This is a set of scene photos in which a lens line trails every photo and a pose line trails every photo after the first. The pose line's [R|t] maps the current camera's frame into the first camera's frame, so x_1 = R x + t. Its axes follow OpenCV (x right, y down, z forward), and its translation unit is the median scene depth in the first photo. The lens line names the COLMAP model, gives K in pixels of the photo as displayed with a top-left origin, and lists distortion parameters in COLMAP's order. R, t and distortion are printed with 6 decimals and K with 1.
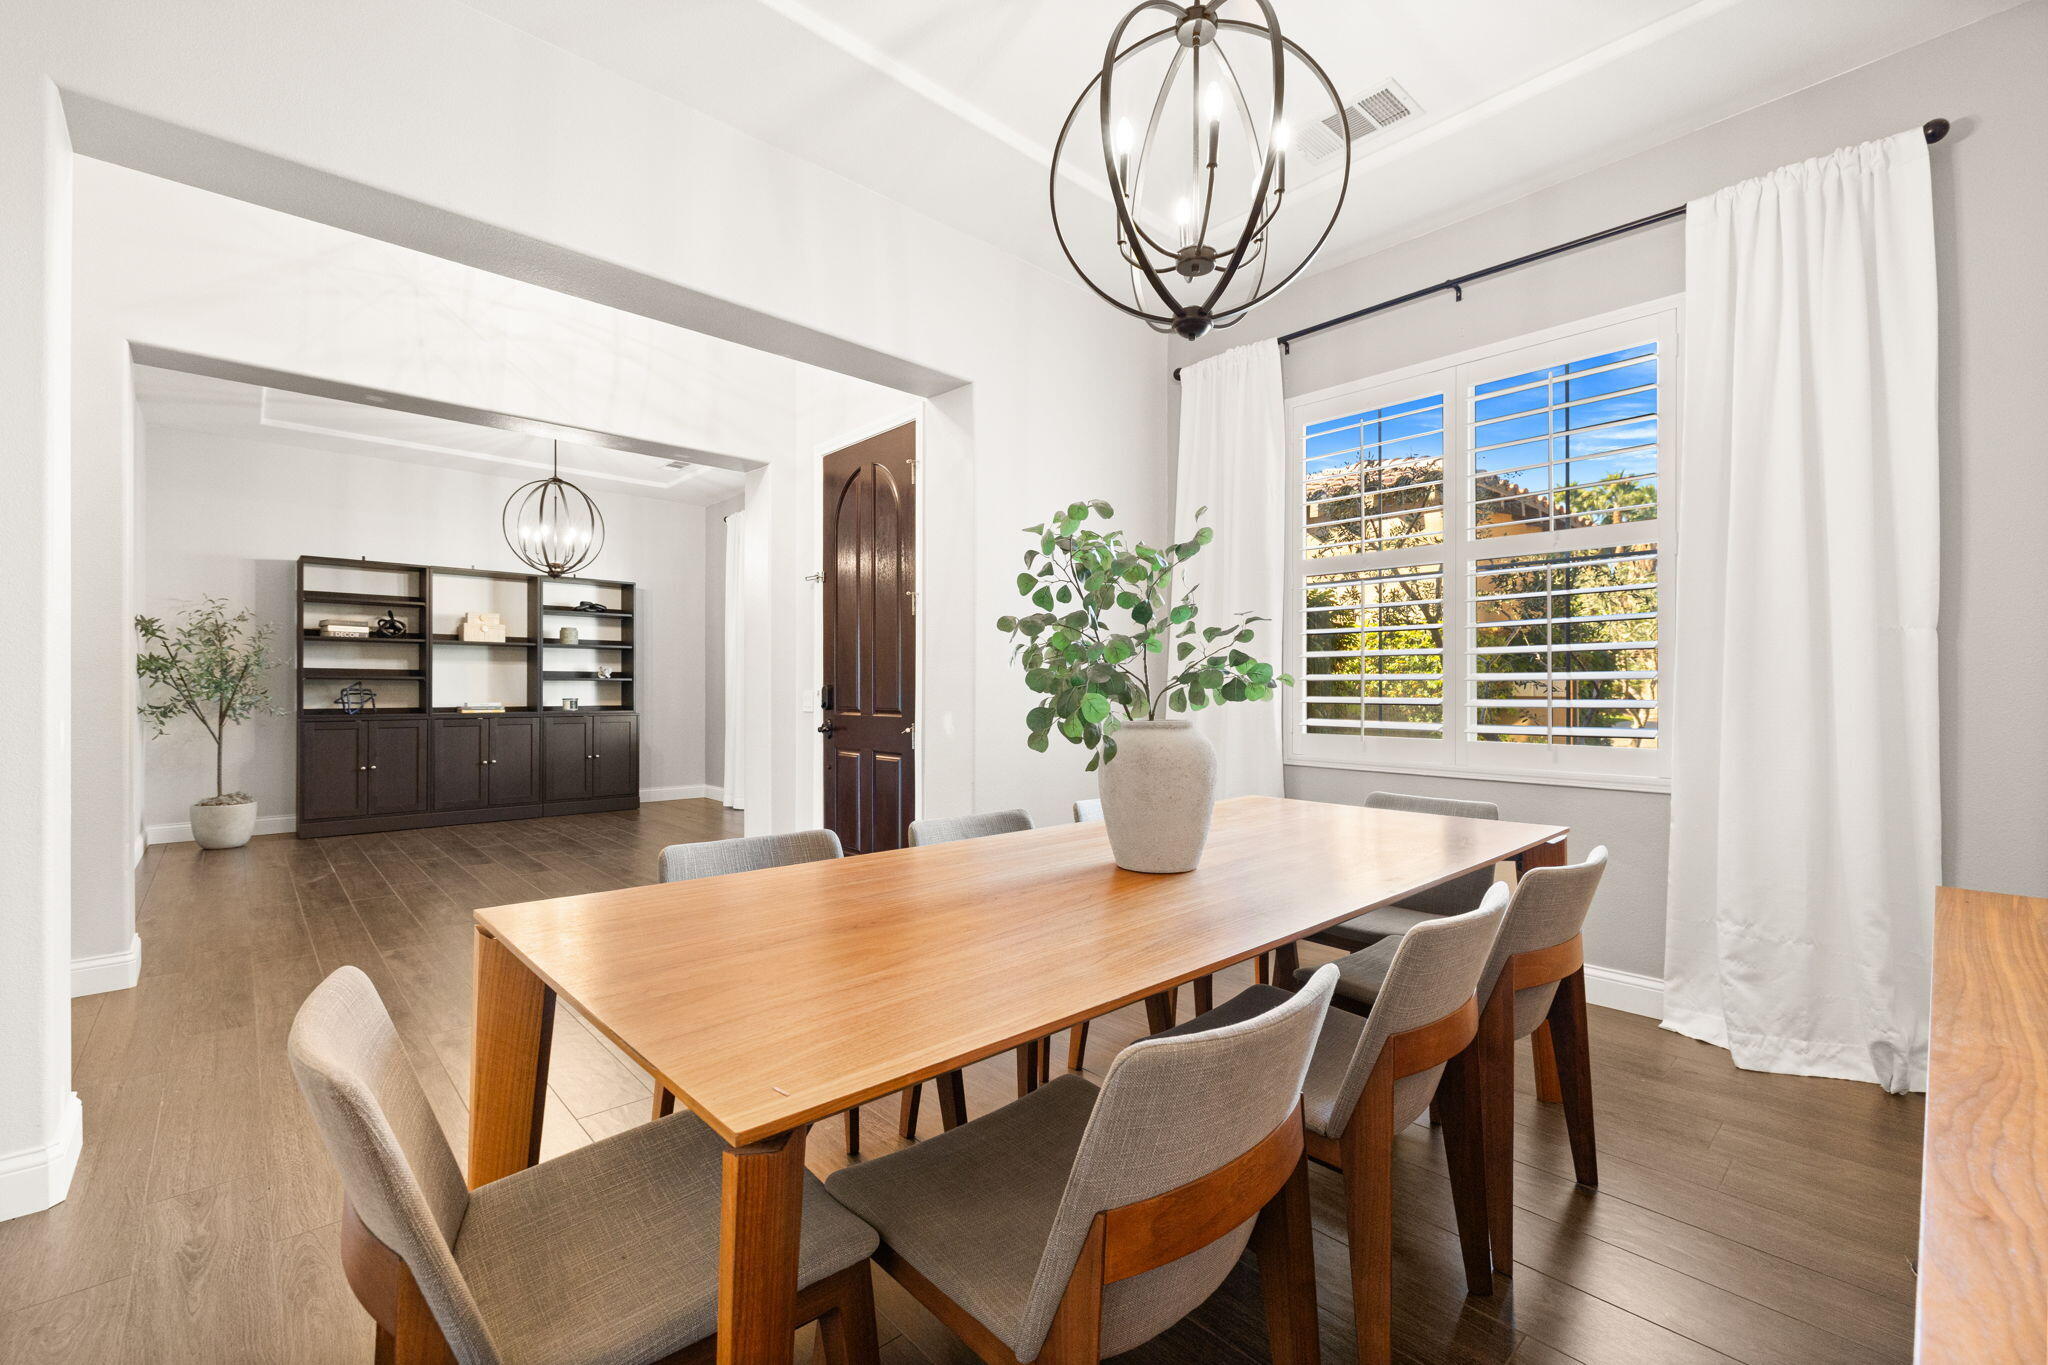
lens RADIAL K [[860.8, 0, 1024.0], [0, 860.8, 682.5], [0, 0, 1]] dist [-0.000043, -0.000024]
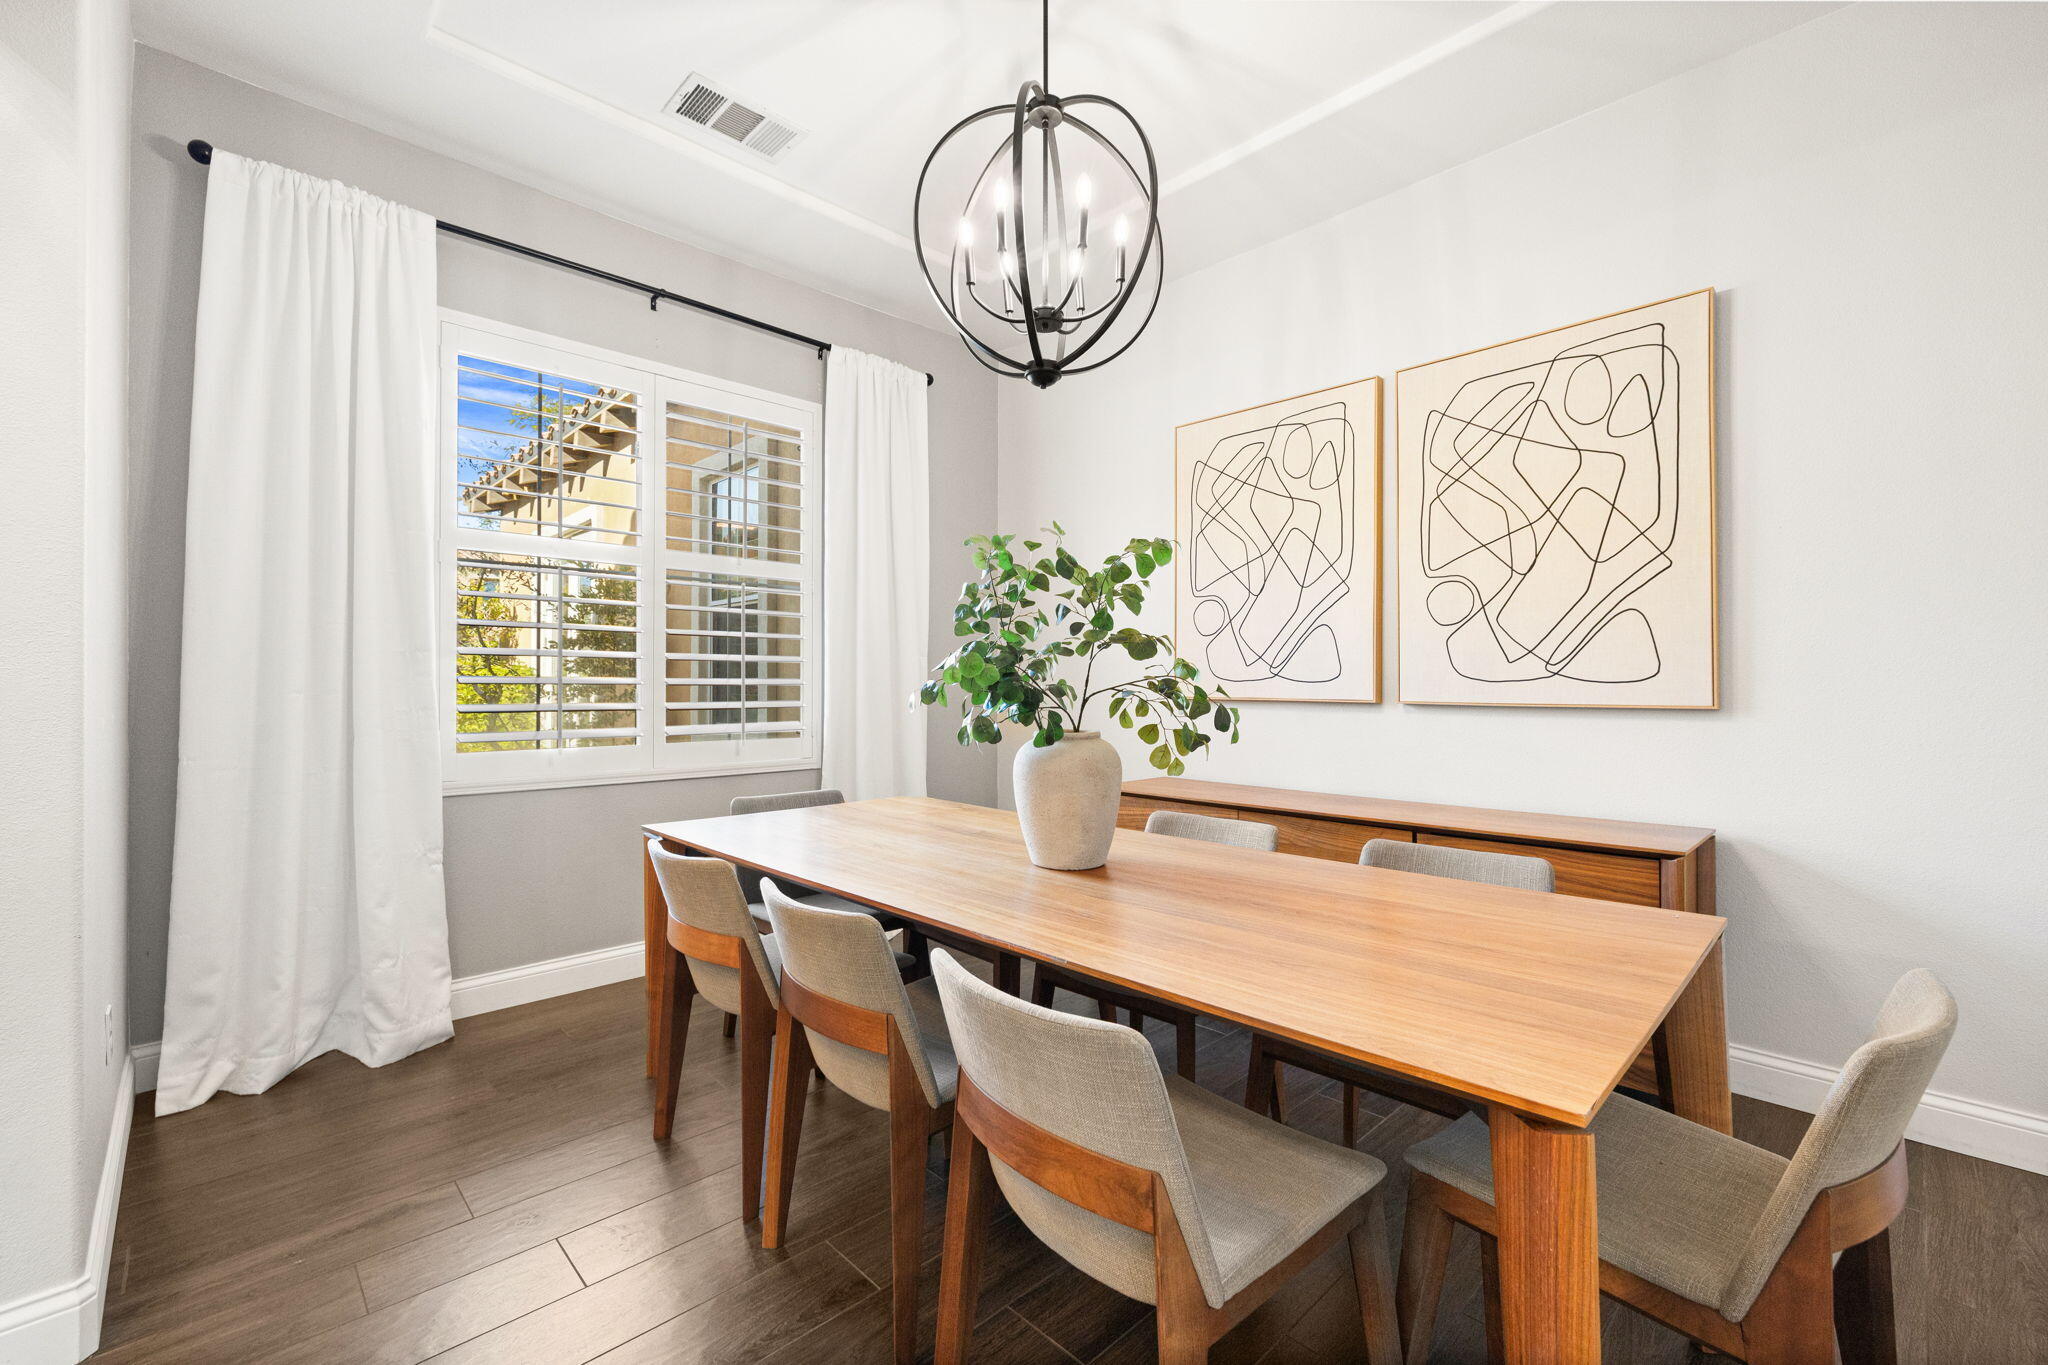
lens RADIAL K [[860.8, 0, 1024.0], [0, 860.8, 682.5], [0, 0, 1]] dist [-0.000043, -0.000024]
pose [[-0.025648, 0.001789, 0.999669, -0.571050], [-0.001358, 0.999997, -0.001824, -0.003804], [-0.999670, -0.001404, -0.025645, 0.645346]]
